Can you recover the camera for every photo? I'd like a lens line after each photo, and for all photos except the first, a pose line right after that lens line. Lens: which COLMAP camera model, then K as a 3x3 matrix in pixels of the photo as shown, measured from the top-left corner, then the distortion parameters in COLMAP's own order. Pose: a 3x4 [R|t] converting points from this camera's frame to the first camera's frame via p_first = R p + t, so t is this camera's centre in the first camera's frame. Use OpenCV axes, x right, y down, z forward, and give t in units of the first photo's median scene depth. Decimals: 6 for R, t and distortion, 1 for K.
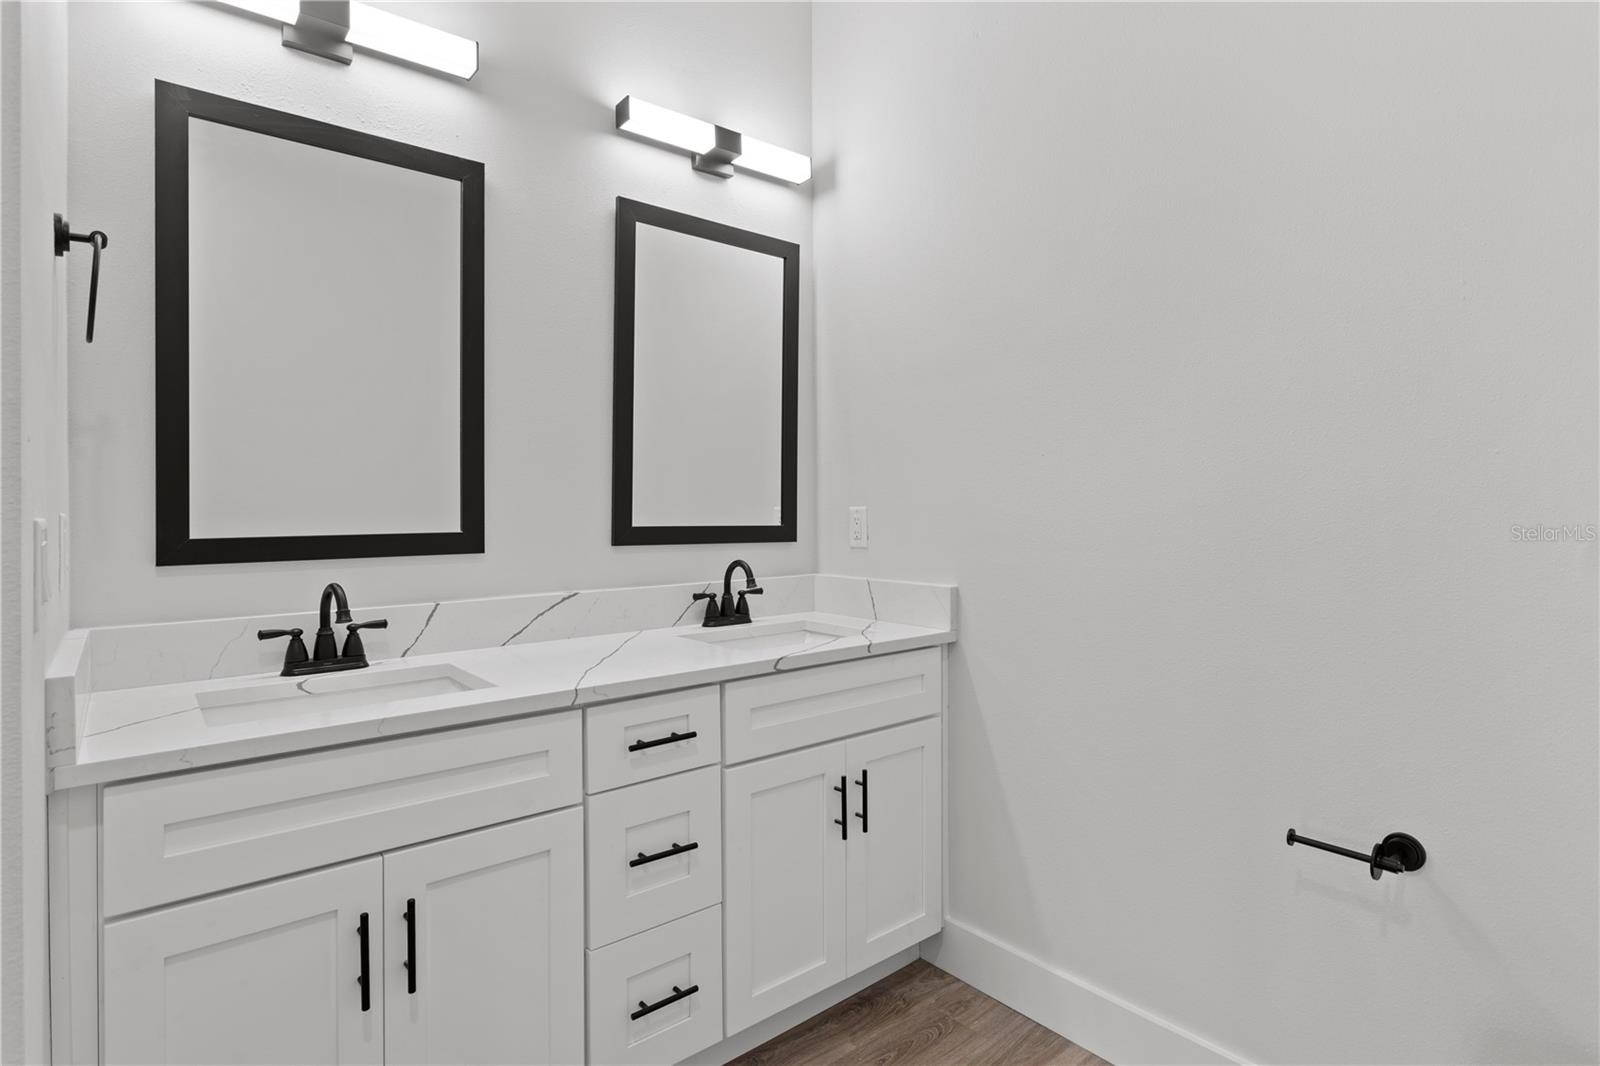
lens RADIAL K [[842.6, 0, 786.9], [0, 842.6, 527.2], [0, 0, 1]] dist [0.015334, 0.000209]
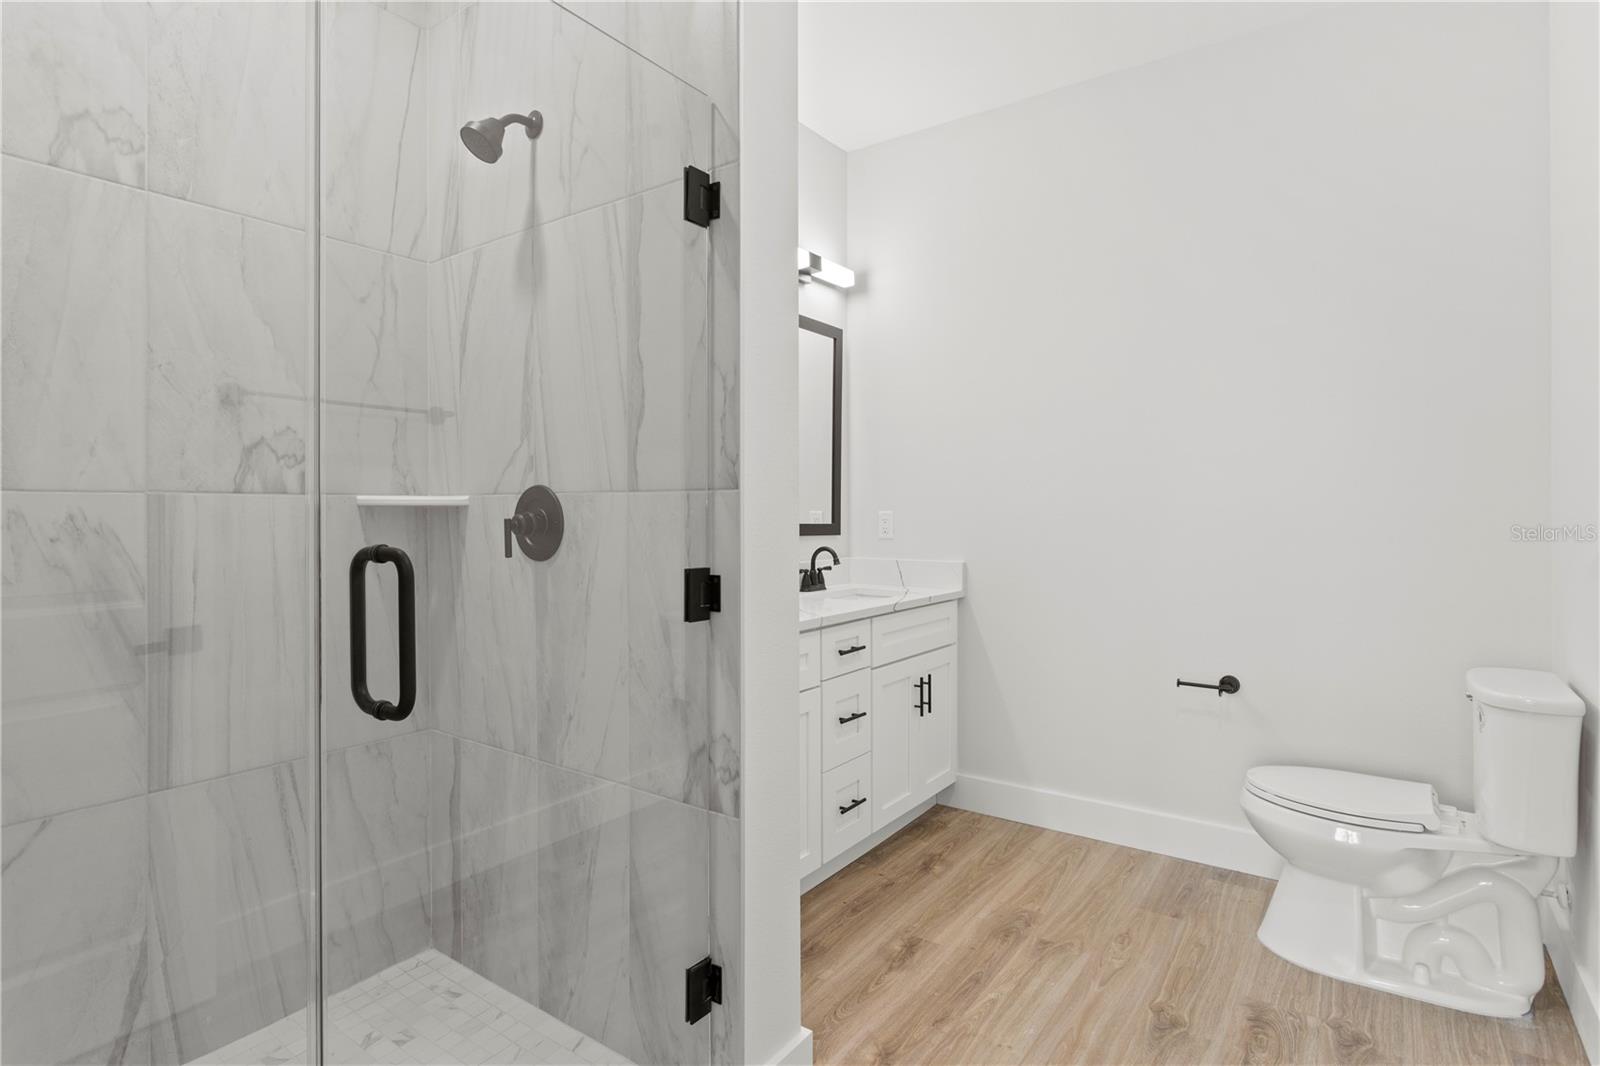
lens RADIAL K [[800.6, 0, 807.5], [0, 800.6, 534.9], [0, 0, 1]] dist [0.002769, 0.000112]
pose [[0.969194, -0.004329, 0.246262, -0.450470], [0.003462, 0.999986, 0.003953, 0.013644], [-0.246275, -0.002979, 0.969195, -0.371282]]
